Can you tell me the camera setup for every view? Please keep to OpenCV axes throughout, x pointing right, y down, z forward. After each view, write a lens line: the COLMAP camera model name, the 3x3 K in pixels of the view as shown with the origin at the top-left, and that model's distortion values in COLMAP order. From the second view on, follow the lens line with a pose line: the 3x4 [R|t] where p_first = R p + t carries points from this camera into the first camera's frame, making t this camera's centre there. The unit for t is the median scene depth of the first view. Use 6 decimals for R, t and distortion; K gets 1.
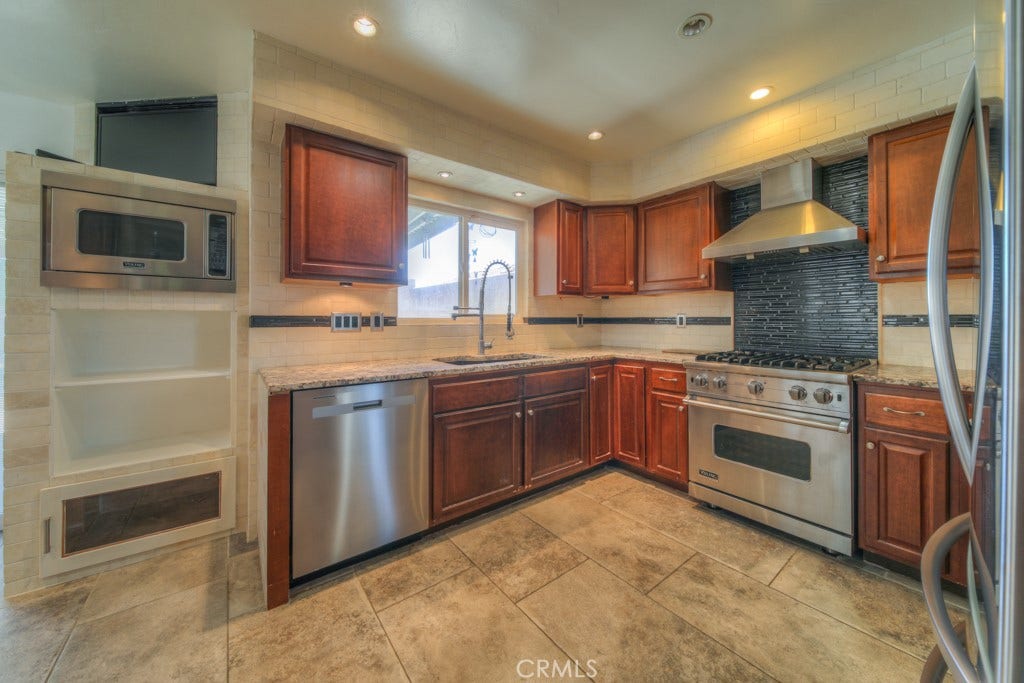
lens RADIAL K [[364.3, 0, 517.5], [0, 364.3, 317.3], [0, 0, 1]] dist [-0.003461, -0.000526]
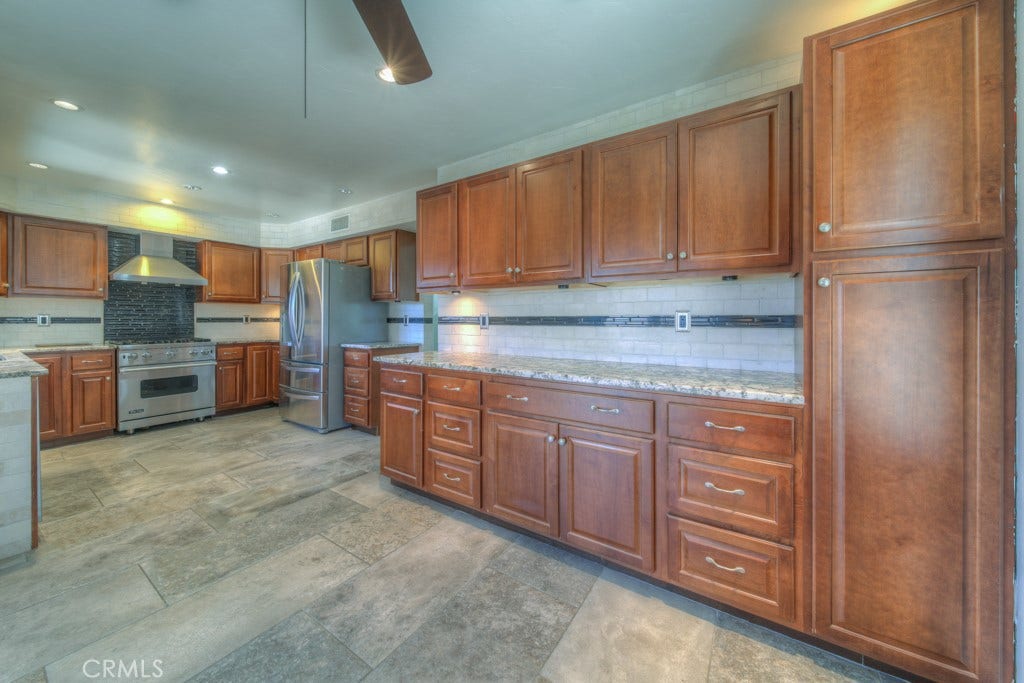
lens RADIAL K [[364.3, 0, 515.1], [0, 364.3, 320.3], [0, 0, 1]] dist [-0.003461, -0.000526]
pose [[-0.321703, -0.001394, 0.946839, -1.782266], [-0.007915, 0.999968, -0.001217, -0.001035], [-0.946807, -0.007886, -0.321704, -0.124863]]
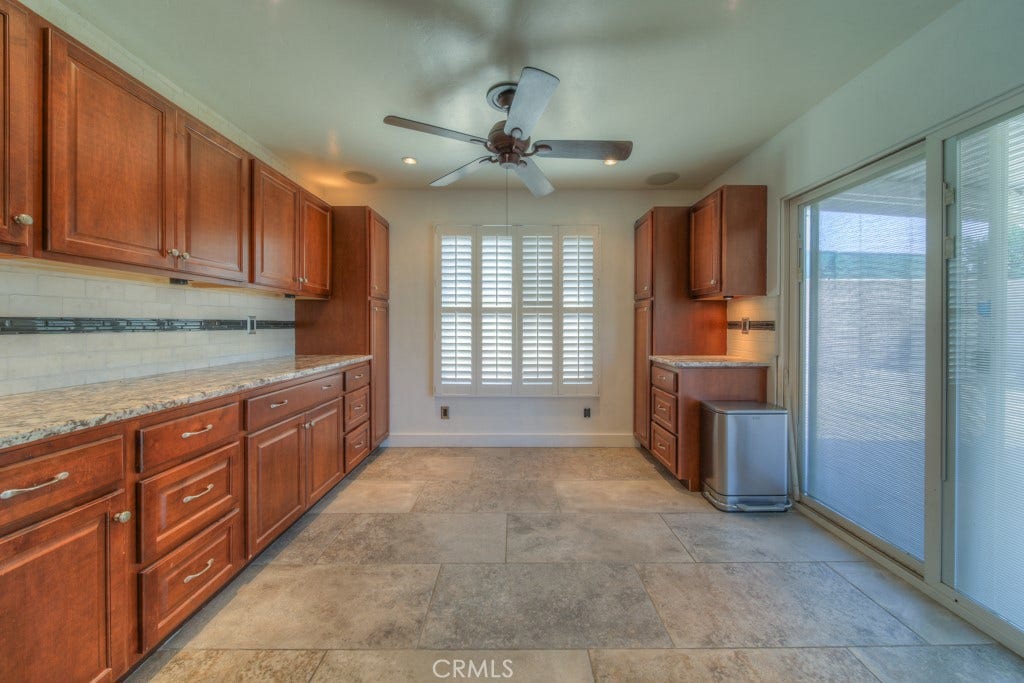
lens RADIAL K [[364.3, 0, 502.6], [0, 364.3, 323.9], [0, 0, 1]] dist [-0.003461, -0.000526]
pose [[-0.634802, -0.000704, -0.772675, -0.525597], [0.005369, 0.999971, -0.005322, 0.004688], [0.772656, -0.007528, -0.634780, 0.591311]]
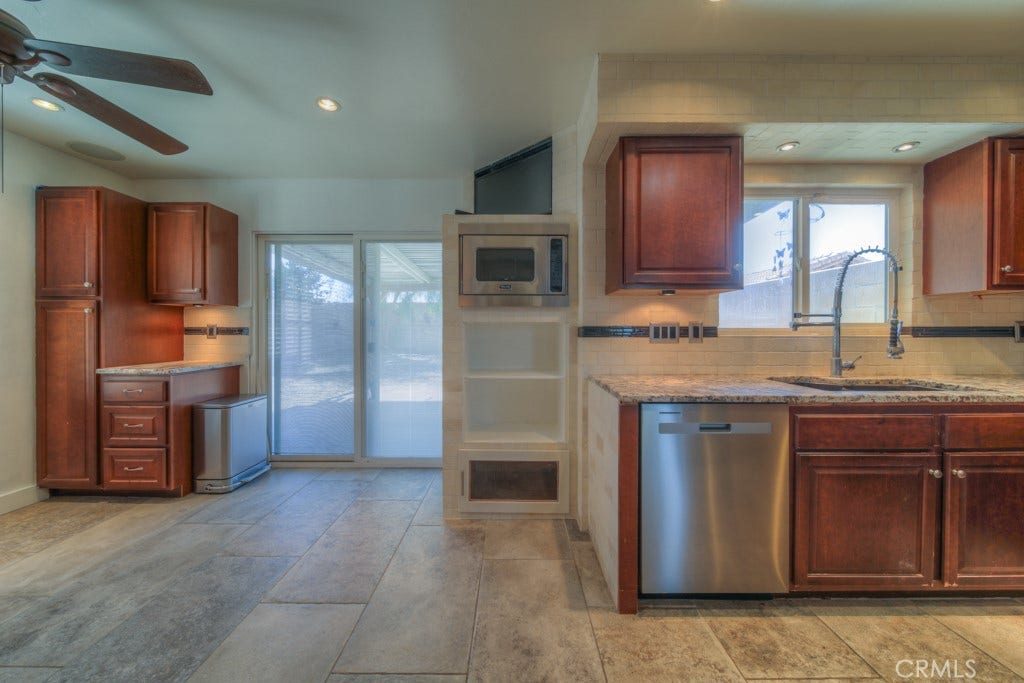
lens RADIAL K [[364.3, 0, 520.3], [0, 364.3, 331.7], [0, 0, 1]] dist [-0.003461, -0.000526]
pose [[0.788625, 0.003298, -0.614866, -0.207460], [0.004273, 0.999932, 0.010845, -0.001270], [0.614860, -0.011180, 0.788557, 0.019336]]
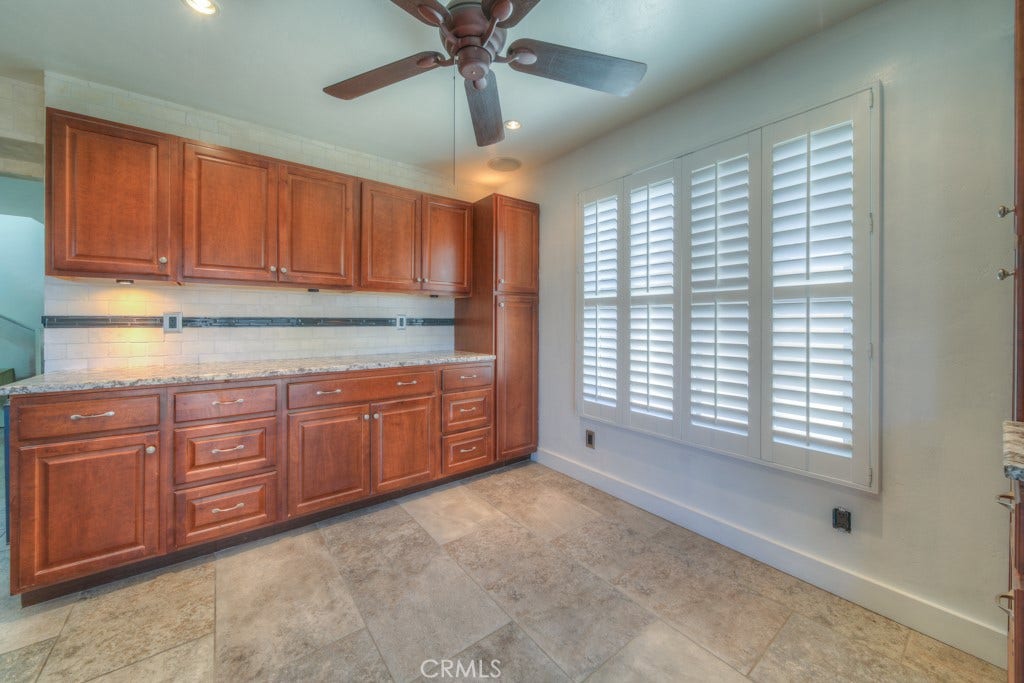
lens RADIAL K [[364.3, 0, 494.2], [0, 364.3, 322.6], [0, 0, 1]] dist [-0.003461, -0.000526]
pose [[-0.999444, -0.000768, 0.033326, -1.394130], [-0.000941, 0.999986, -0.005185, 0.006357], [-0.033322, -0.005214, -0.999431, 0.594682]]
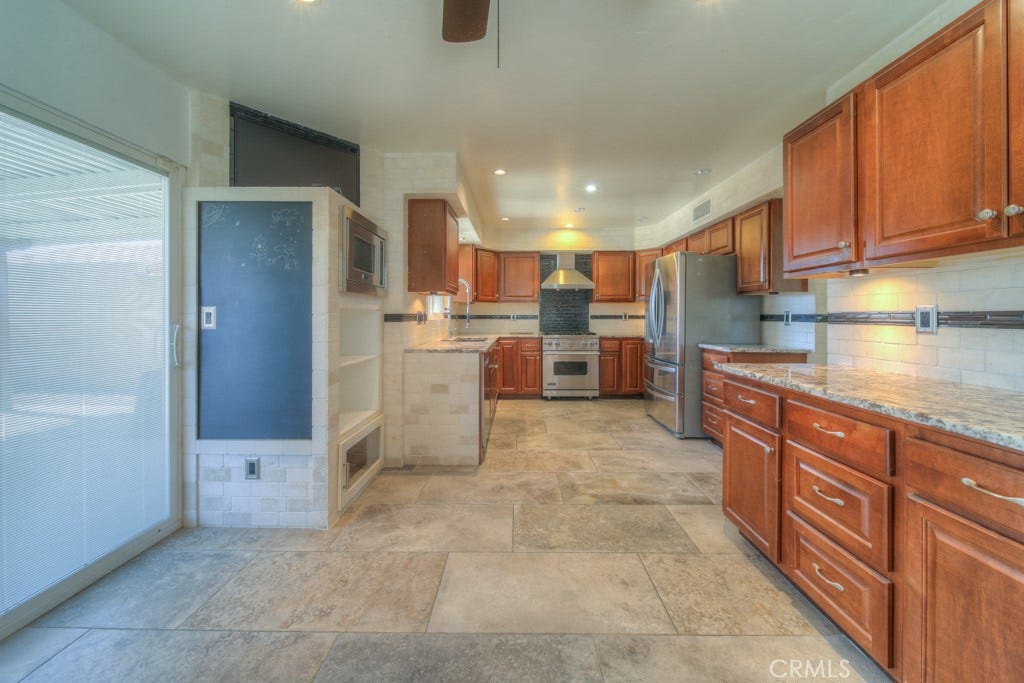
lens RADIAL K [[364.3, 0, 514.5], [0, 364.3, 316.5], [0, 0, 1]] dist [-0.003461, -0.000526]
pose [[0.619426, 0.001080, 0.785054, -1.561602], [-0.007476, 0.999962, 0.004523, -0.002539], [-0.785020, -0.008671, 0.619410, -0.256179]]
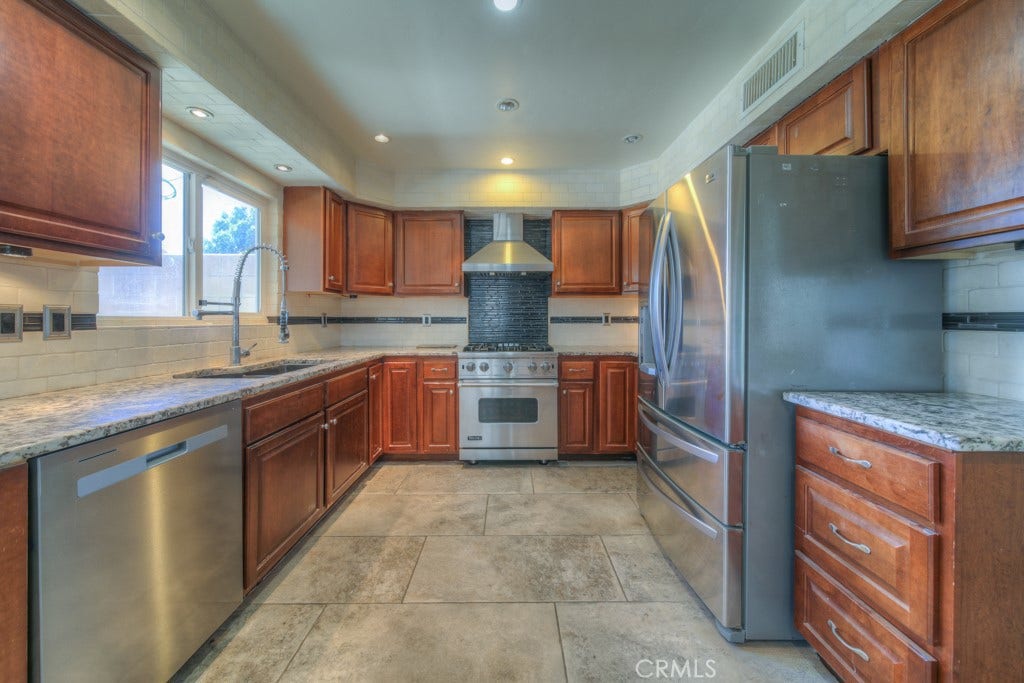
lens RADIAL K [[364.3, 0, 509.7], [0, 364.3, 316.8], [0, 0, 1]] dist [-0.003461, -0.000526]
pose [[0.613569, 0.005502, 0.789622, -0.468375], [-0.006153, 0.999979, -0.002186, 0.000087], [-0.789617, -0.003517, 0.613590, 0.116477]]
